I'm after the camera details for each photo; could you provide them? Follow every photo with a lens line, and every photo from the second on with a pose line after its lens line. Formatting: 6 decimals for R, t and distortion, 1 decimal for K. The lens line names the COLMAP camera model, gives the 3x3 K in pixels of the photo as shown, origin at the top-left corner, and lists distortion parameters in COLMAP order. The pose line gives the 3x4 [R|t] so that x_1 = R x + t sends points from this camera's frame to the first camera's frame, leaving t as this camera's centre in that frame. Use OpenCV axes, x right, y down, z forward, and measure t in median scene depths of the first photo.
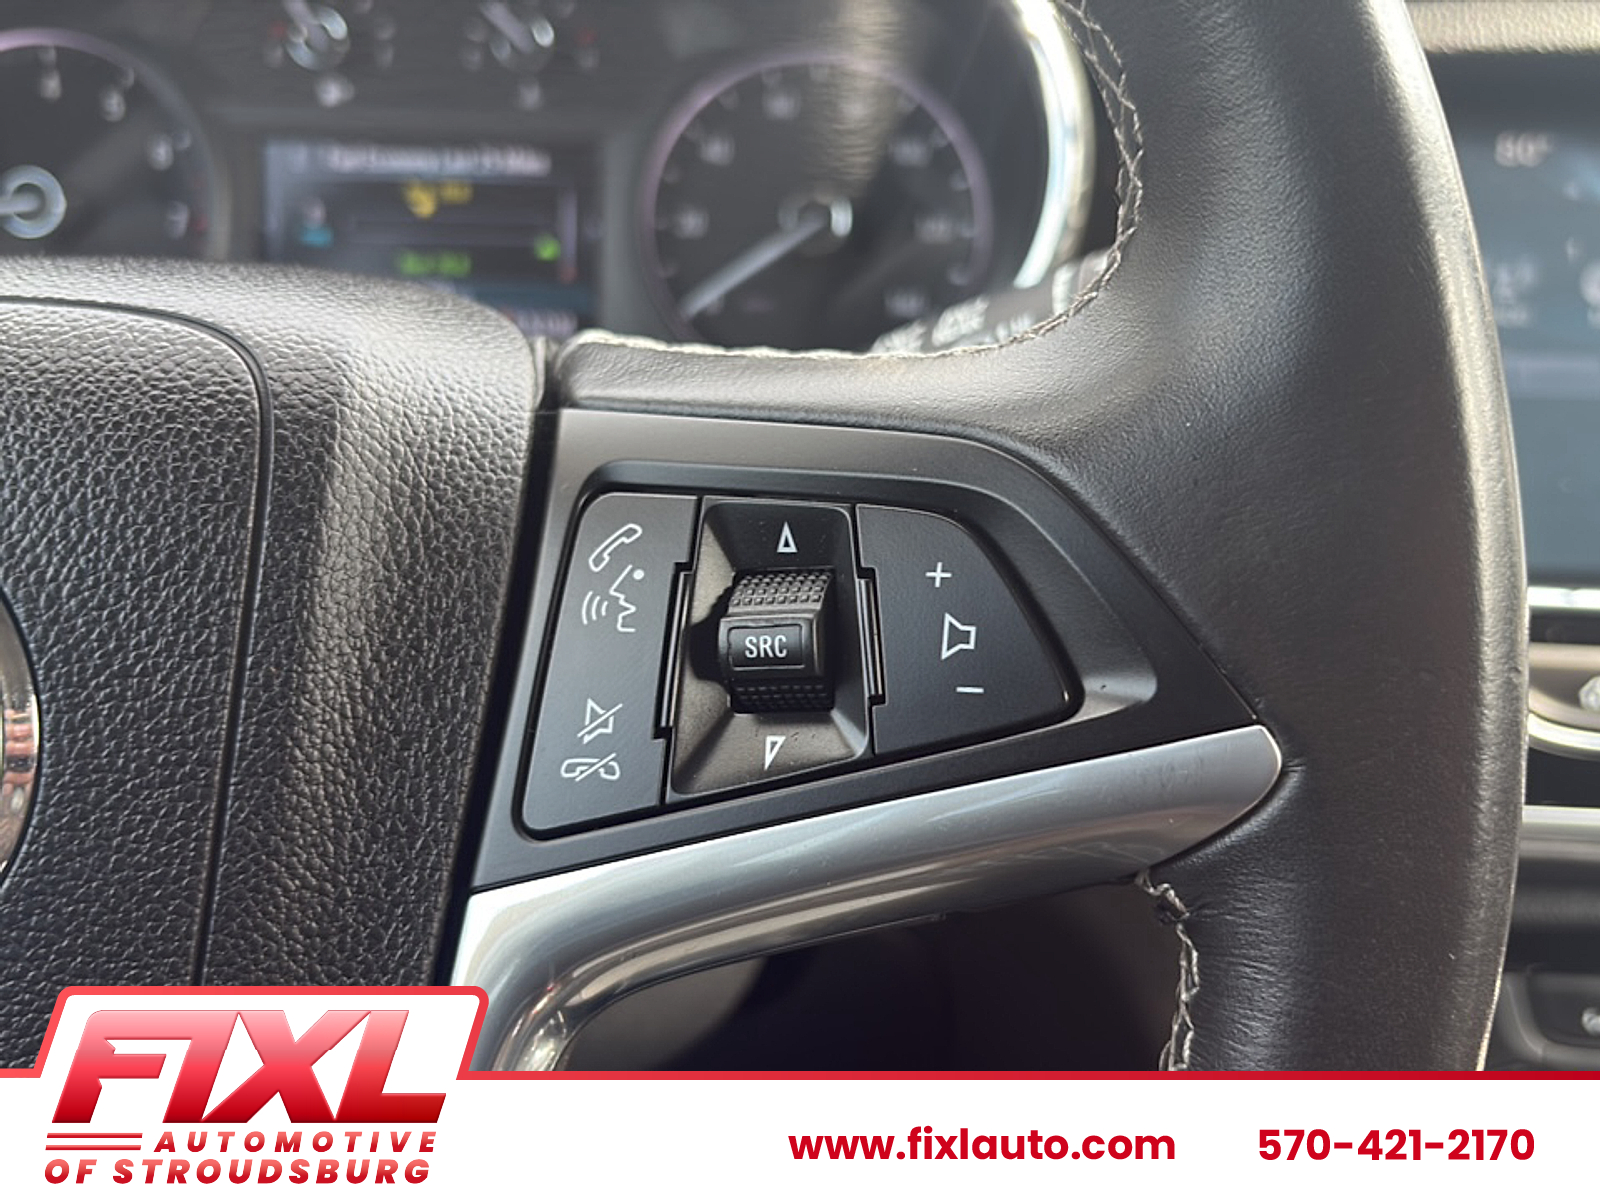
lens RADIAL K [[1537.2, 0, 791.8], [0, 1537.2, 581.4], [0, 0, 1]] dist [0.012030, 0.000000]
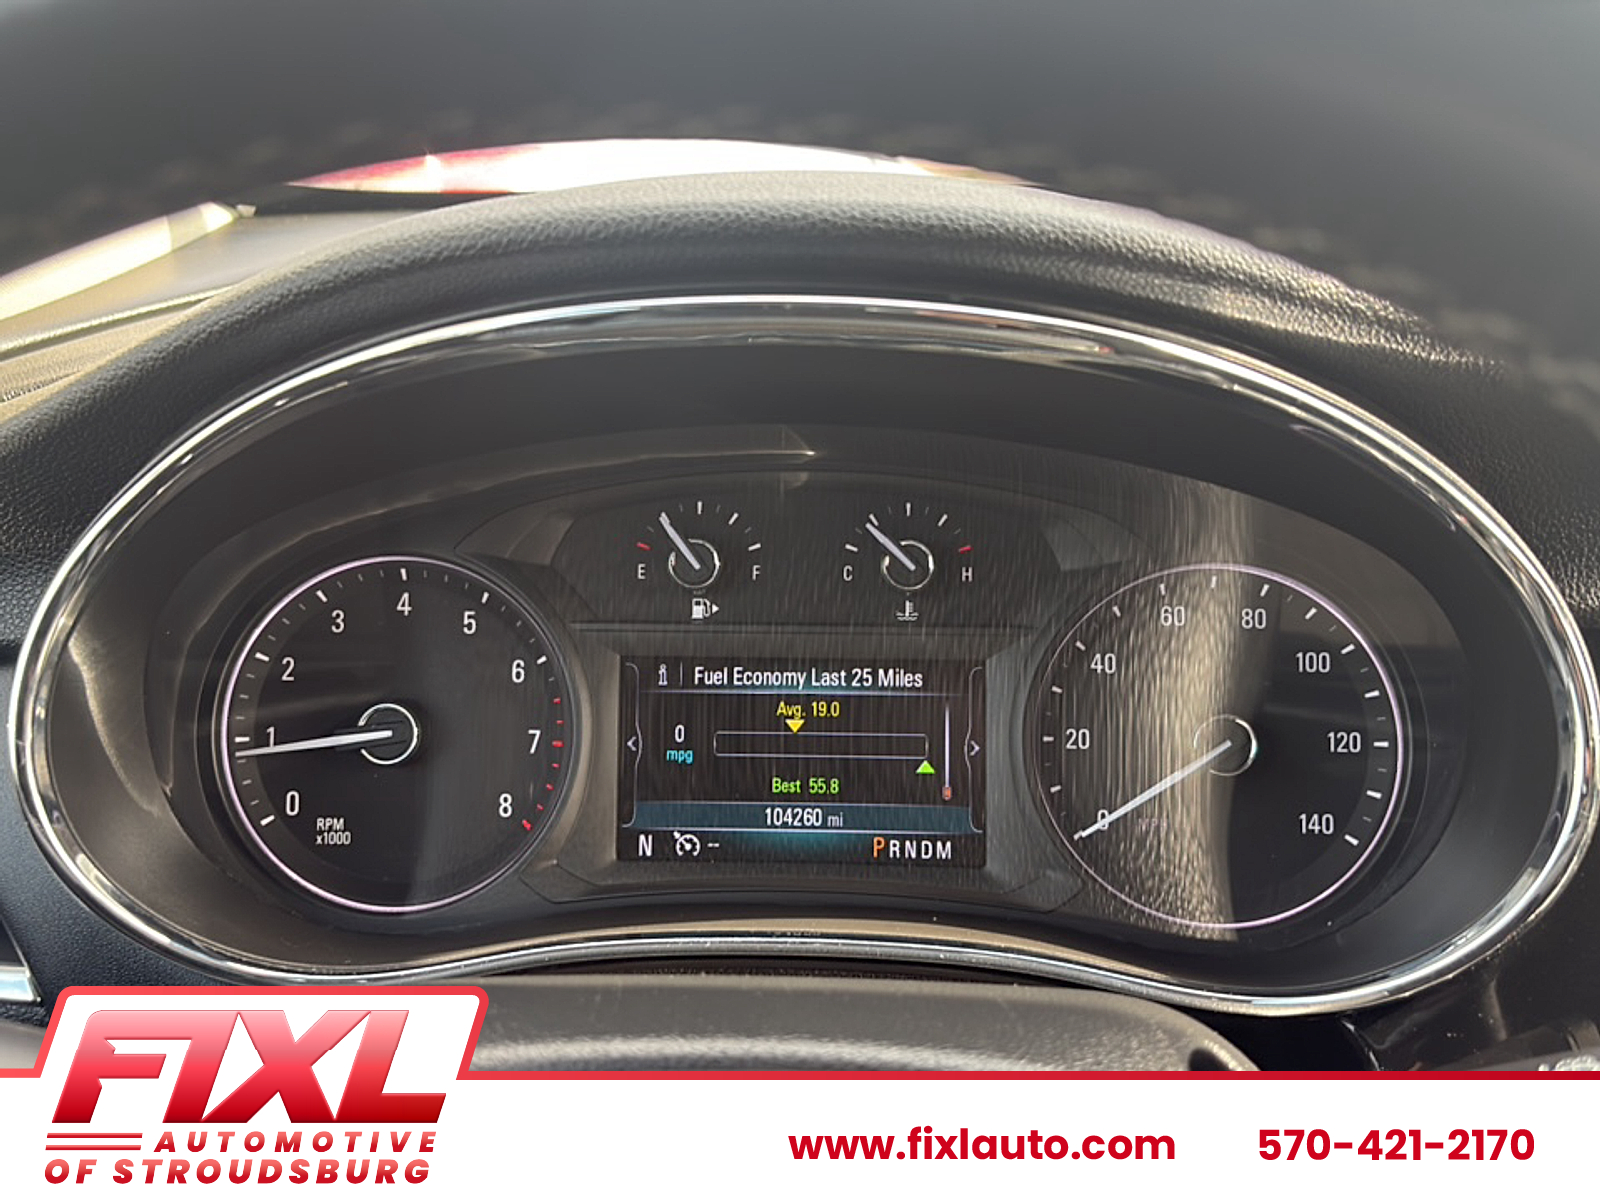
lens RADIAL K [[1537.2, 0, 798.4], [0, 1537.2, 584.9], [0, 0, 1]] dist [0.012030, 0.000000]
pose [[0.999369, -0.008903, -0.034374, -0.488642], [0.003678, 0.988806, -0.149160, -0.454547], [0.035318, 0.148939, 0.988215, 0.150093]]
